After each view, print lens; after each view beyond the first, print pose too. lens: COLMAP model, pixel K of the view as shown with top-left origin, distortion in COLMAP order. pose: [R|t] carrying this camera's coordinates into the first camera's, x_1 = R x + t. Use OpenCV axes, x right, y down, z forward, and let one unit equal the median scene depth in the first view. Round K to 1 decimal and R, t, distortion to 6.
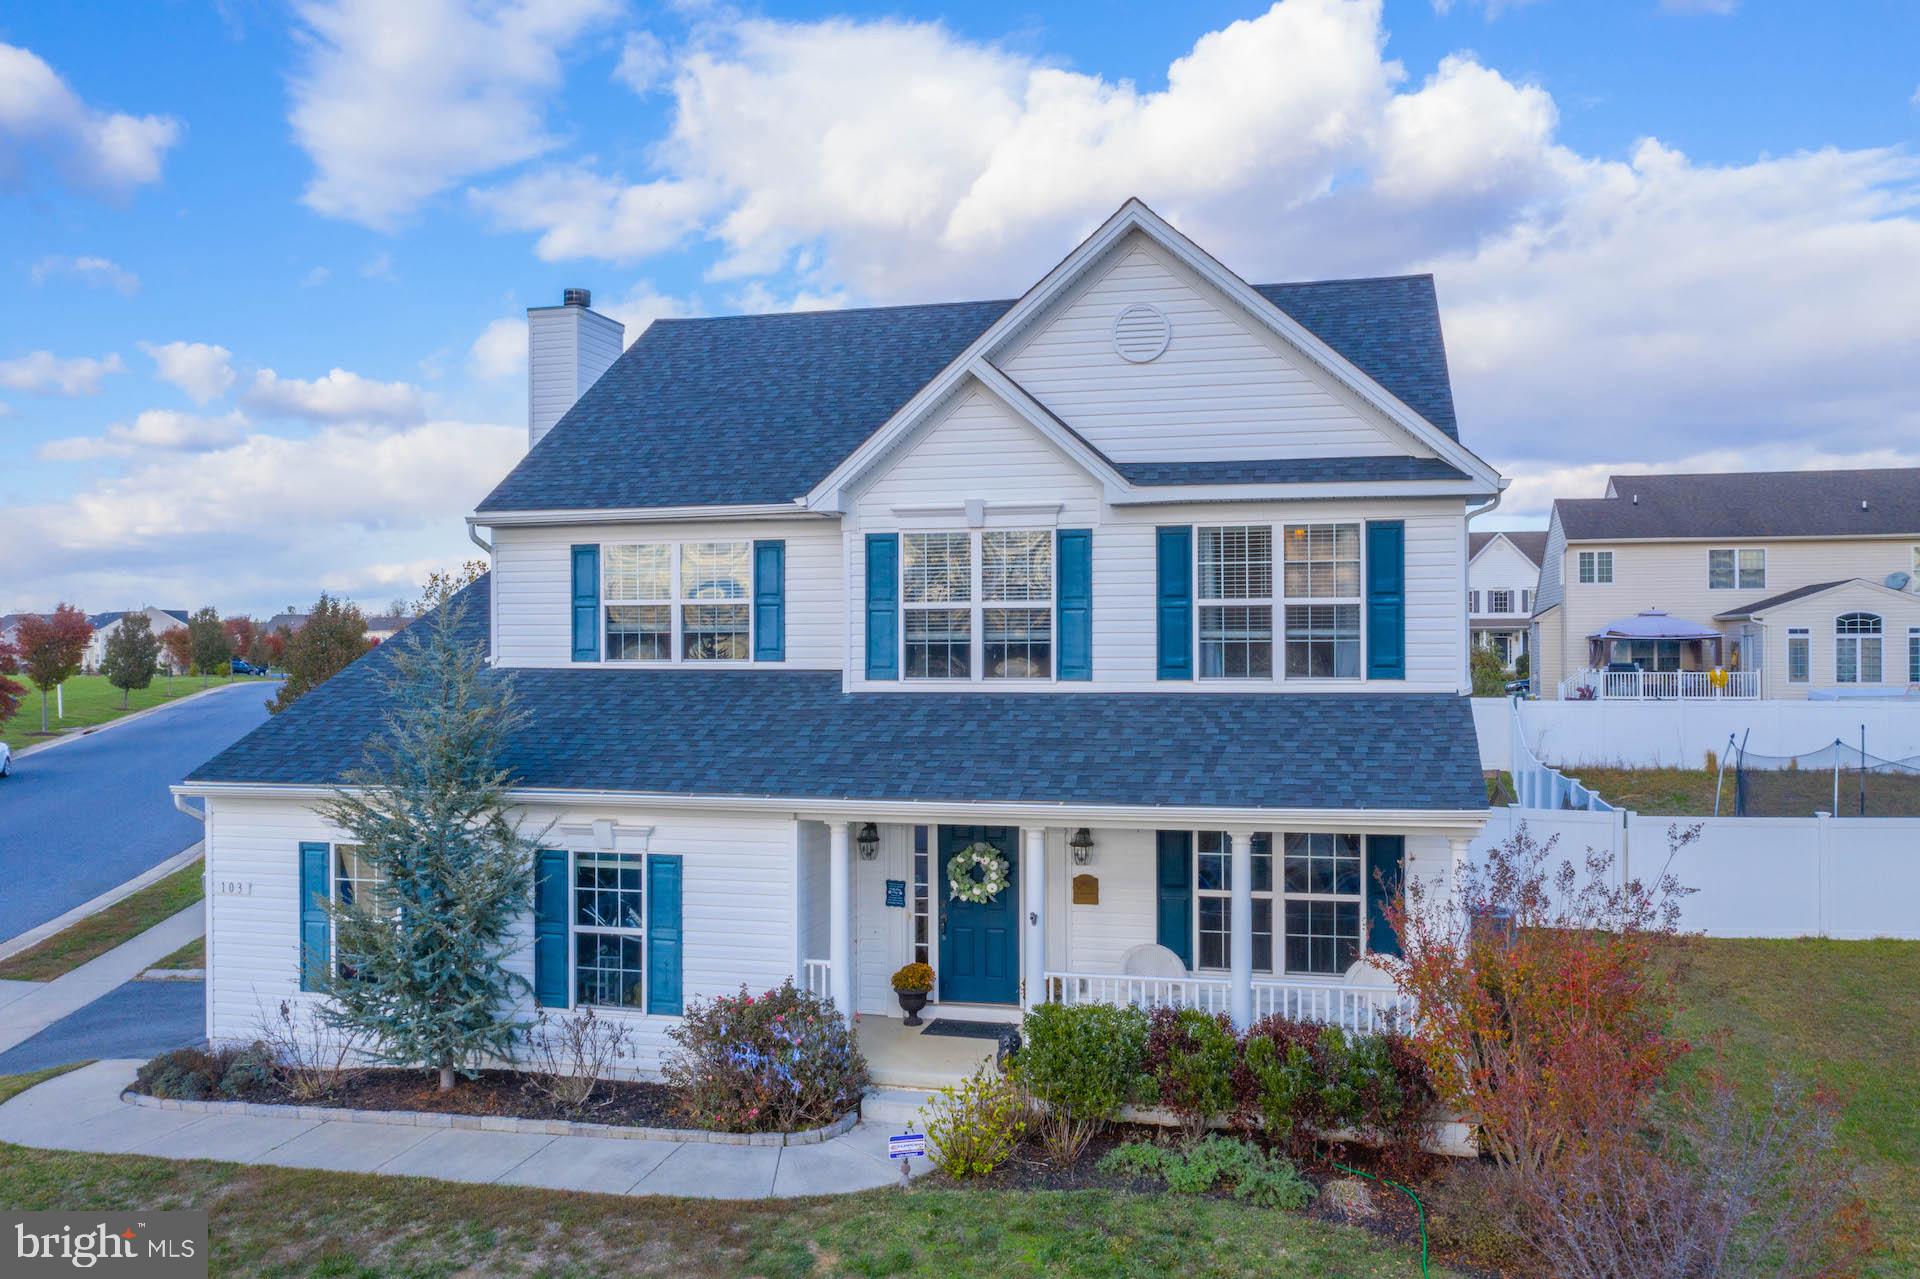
lens RADIAL K [[1499.8, 0, 969.7], [0, 1499.8, 634.2], [0, 0, 1]] dist [-0.028622, -0.002216]
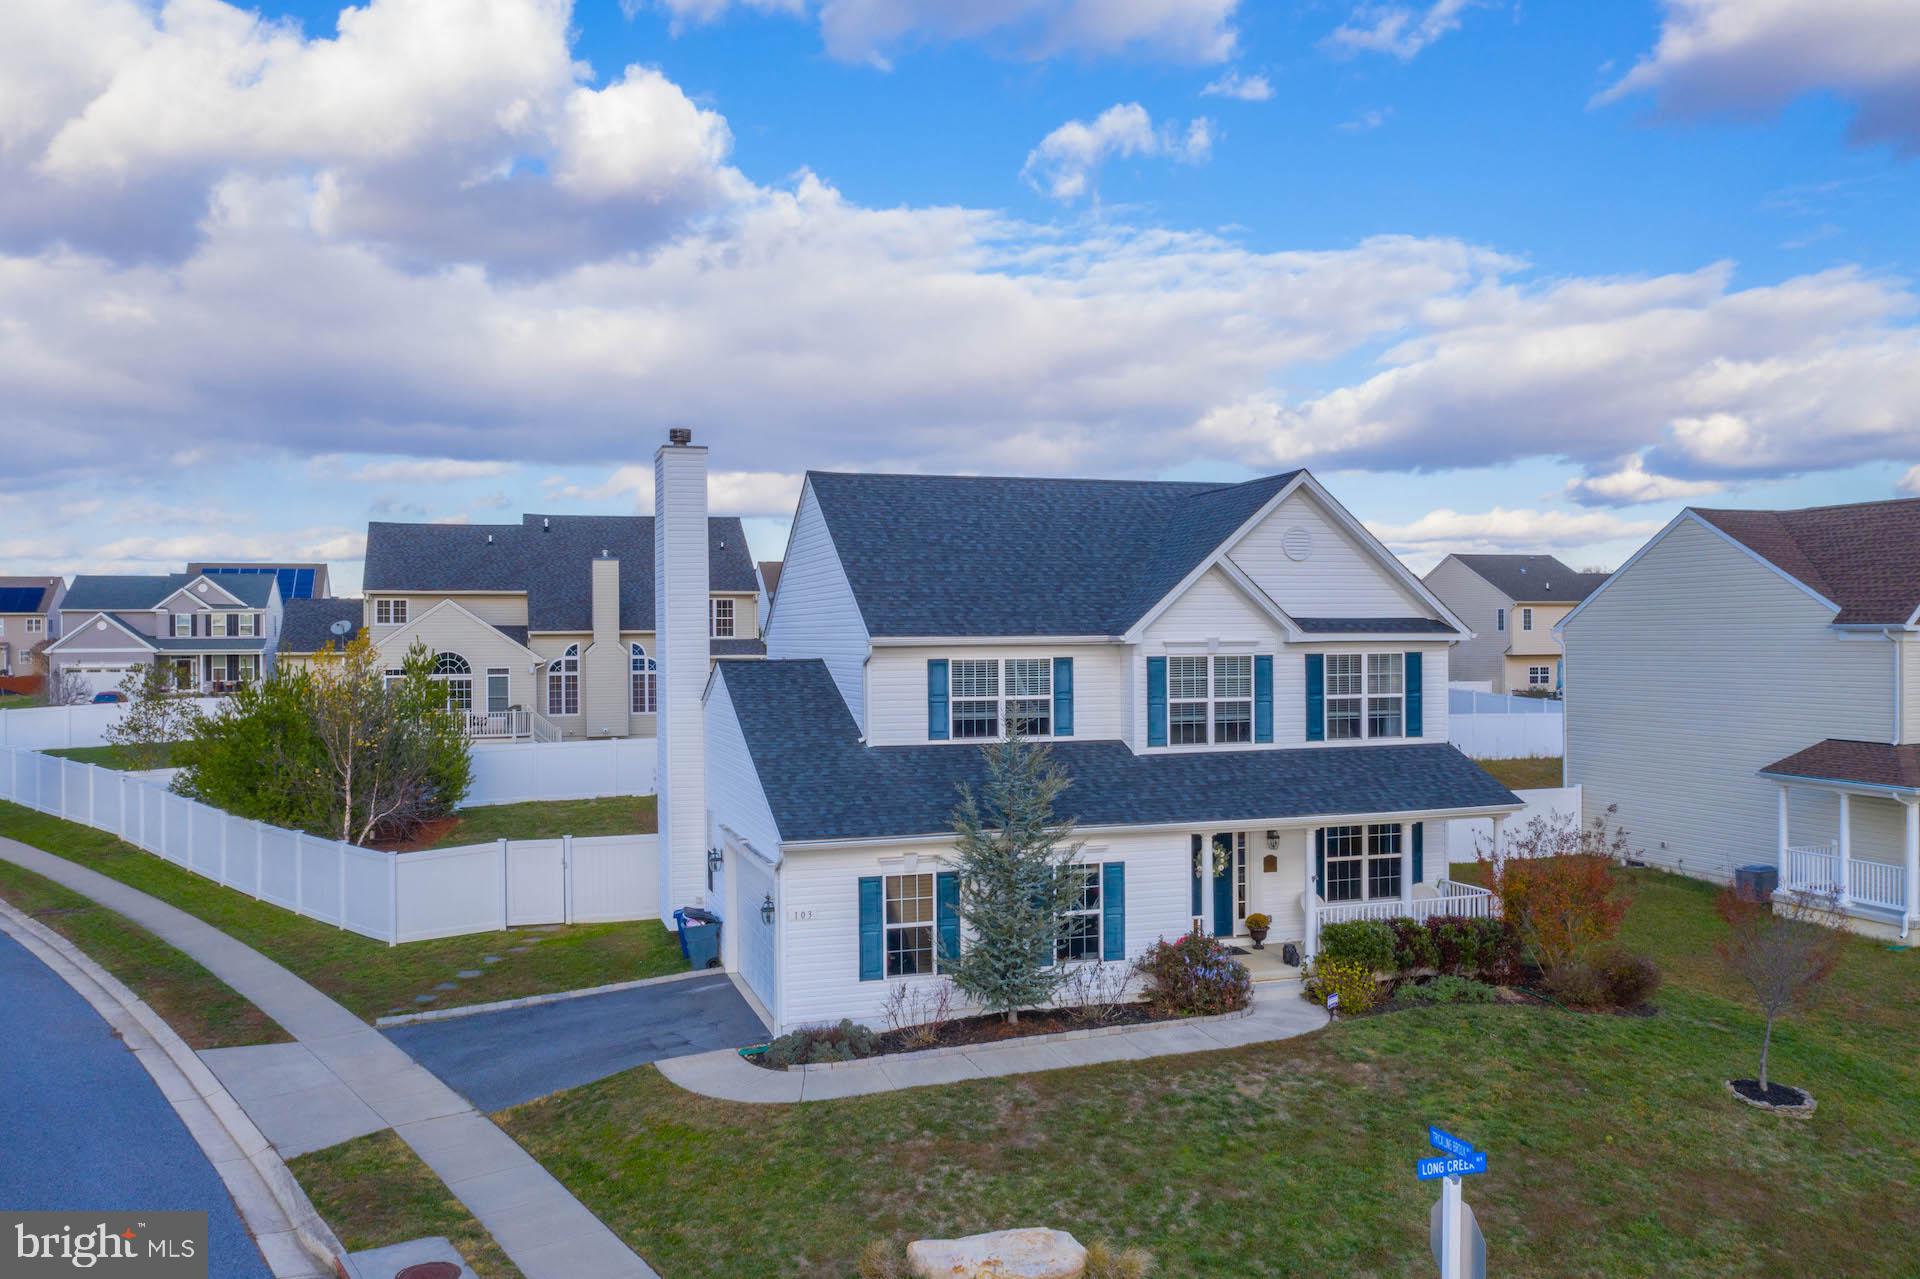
lens RADIAL K [[1499.8, 0, 969.7], [0, 1499.8, 634.2], [0, 0, 1]] dist [-0.028622, -0.002216]
pose [[0.848860, -0.001929, 0.528614, -1.149443], [0.000866, 0.999997, 0.002259, -0.100268], [-0.528617, -0.001459, 0.848859, -0.288050]]
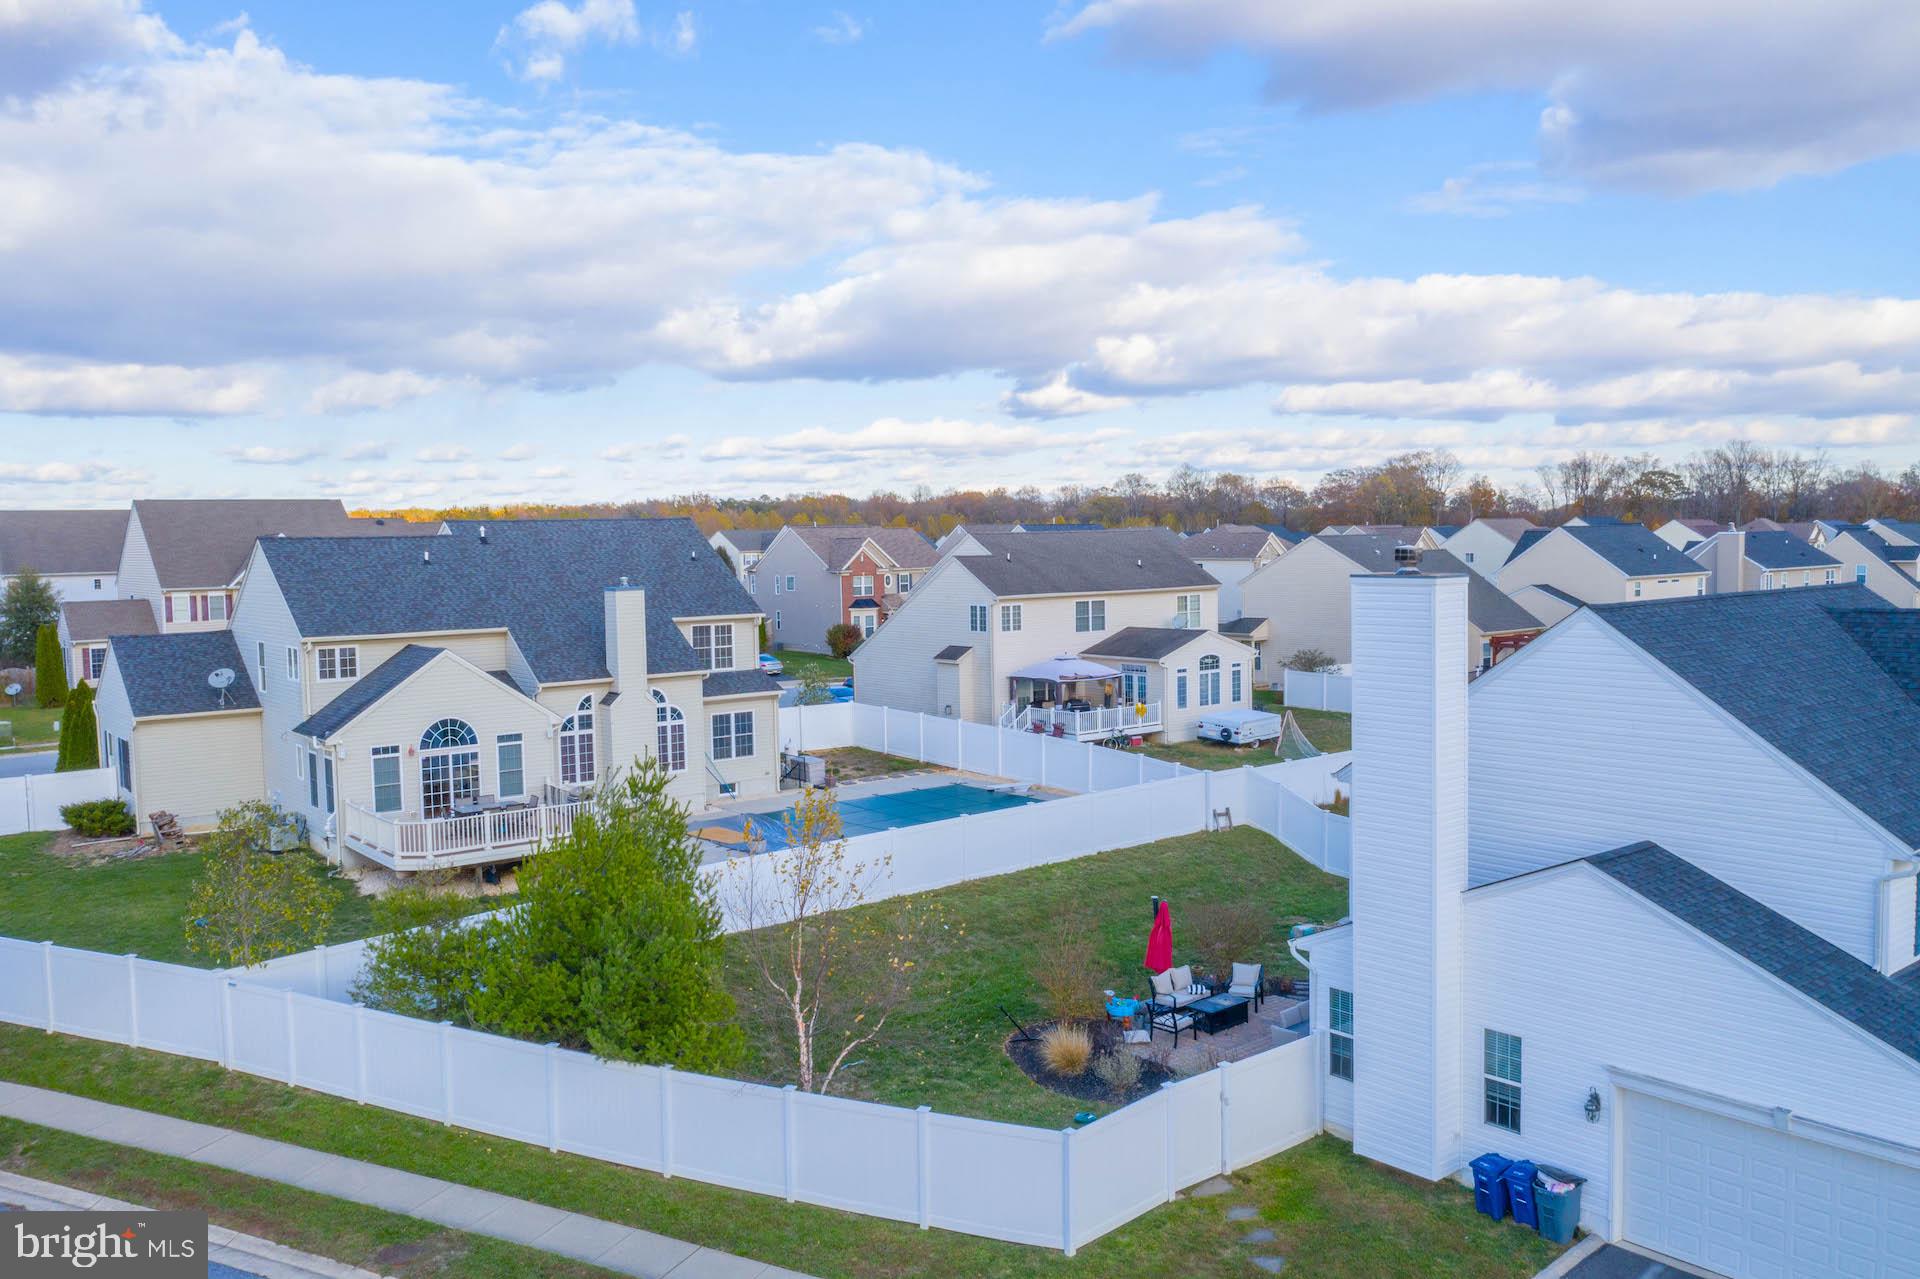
lens RADIAL K [[1507.0, 0, 966.0], [0, 1507.0, 673.6], [0, 0, 1]] dist [-0.034095, -0.007075]
pose [[0.605689, -0.078283, 0.791841, -1.949071], [0.008062, 0.995701, 0.092271, -0.389201], [-0.795661, -0.049503, 0.603716, 1.028978]]
